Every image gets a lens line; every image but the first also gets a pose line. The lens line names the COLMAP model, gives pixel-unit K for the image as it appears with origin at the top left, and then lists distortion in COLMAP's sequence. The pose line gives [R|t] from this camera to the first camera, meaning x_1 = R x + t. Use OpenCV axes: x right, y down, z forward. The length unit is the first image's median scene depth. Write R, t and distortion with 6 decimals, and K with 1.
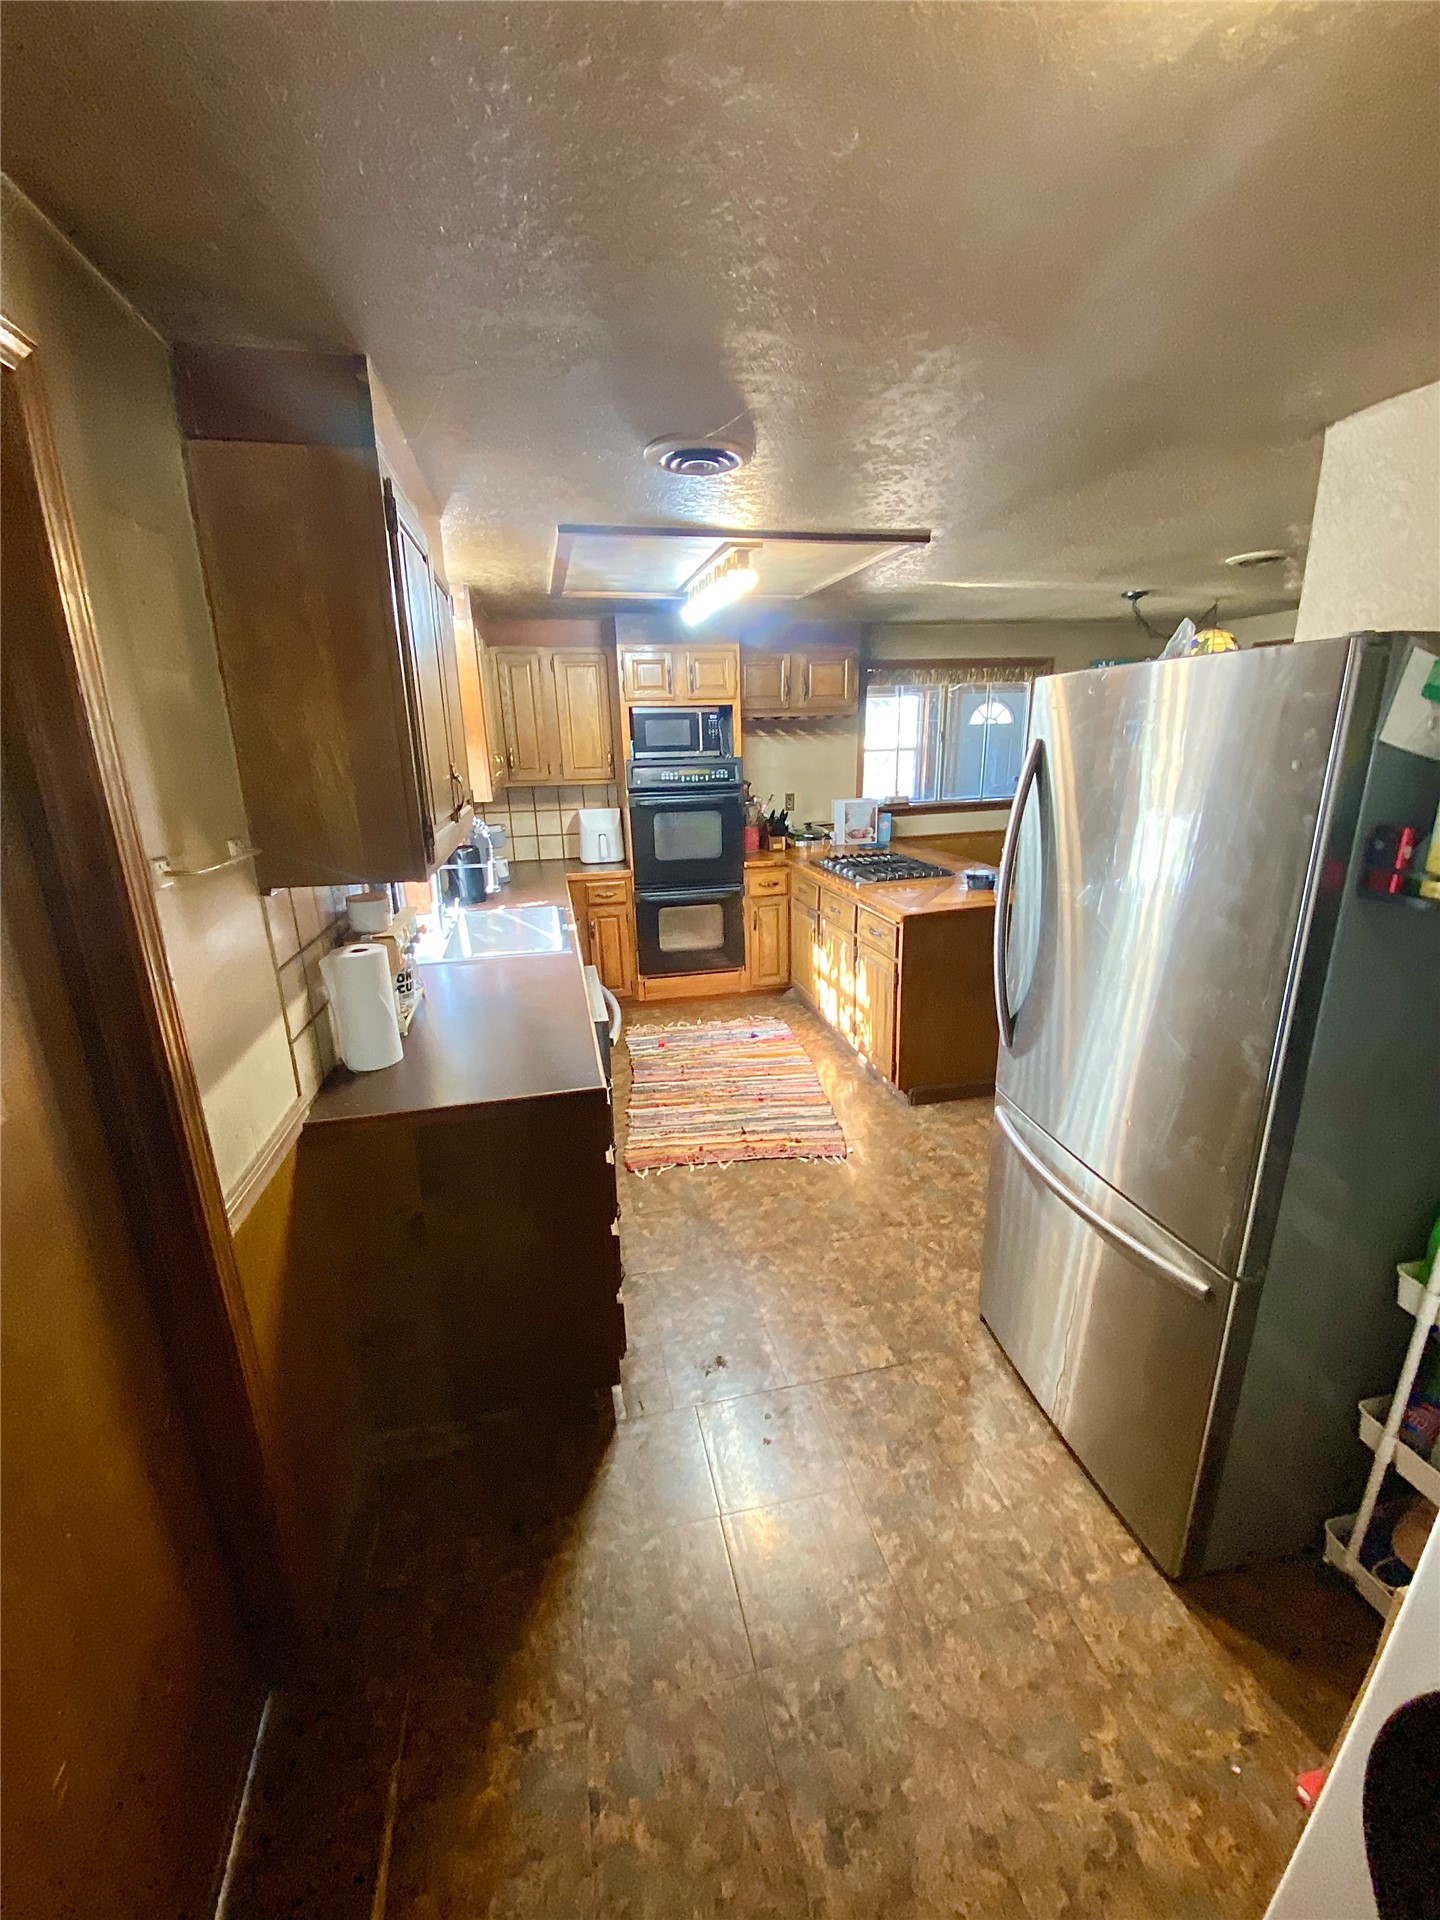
lens RADIAL K [[783.2, 0, 719.0], [0, 783.2, 960.1], [0, 0, 1]] dist [0.003002, -0.000014]
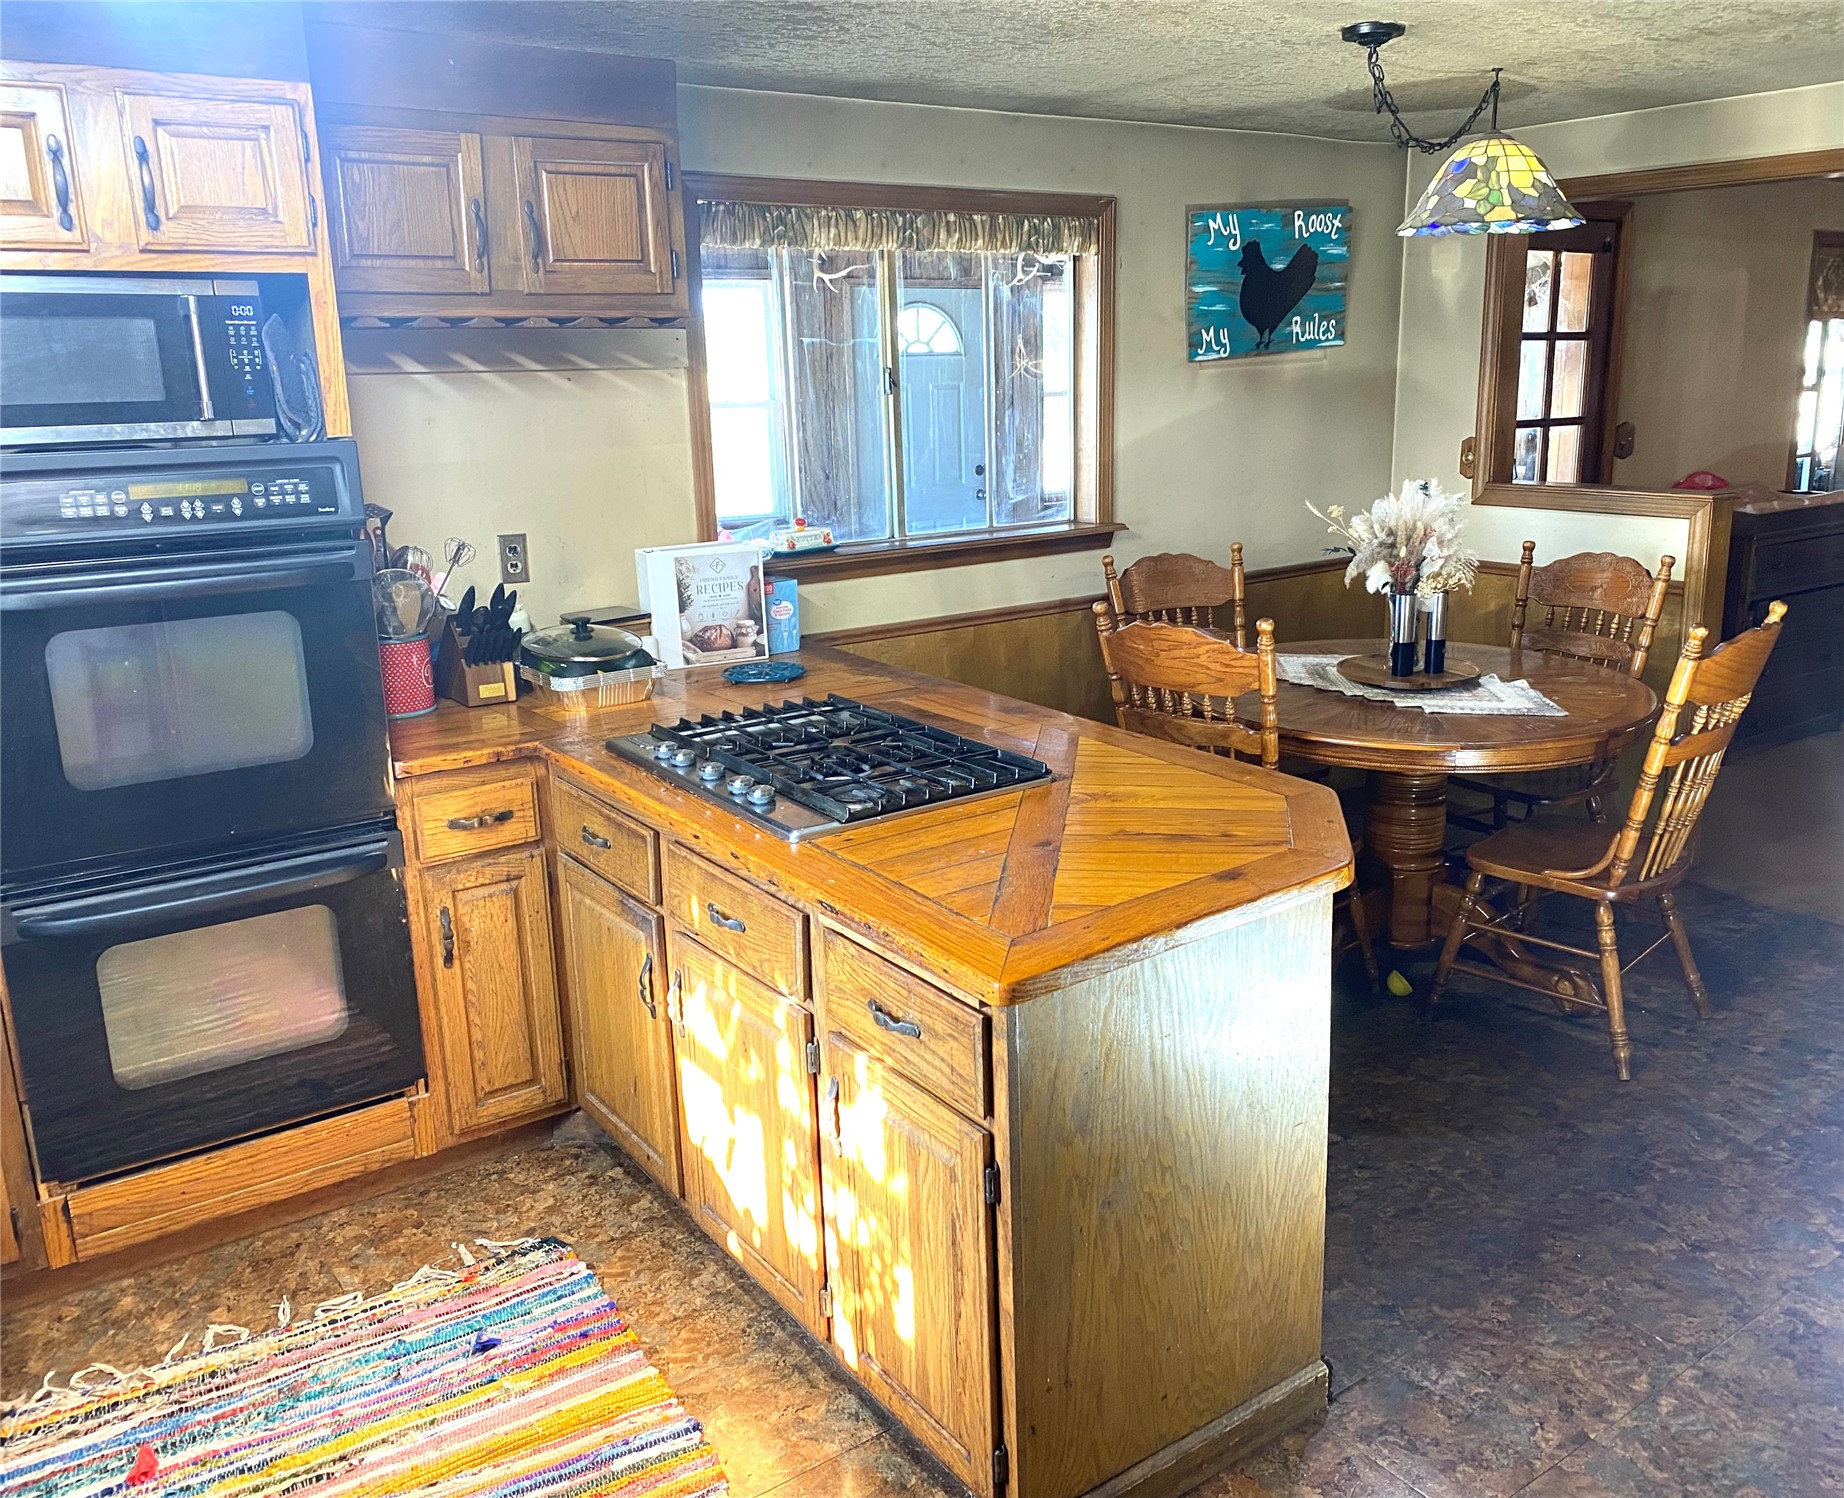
lens RADIAL K [[1546.4, 0, 1021.5], [0, 1546.4, 725.4], [0, 0, 1]] dist [0.015686, -0.022172]
pose [[0.909314, -0.086839, 0.406947, 0.008791], [0.109859, 0.993382, -0.033499, -0.087837], [-0.401345, 0.075168, 0.912837, 0.309472]]
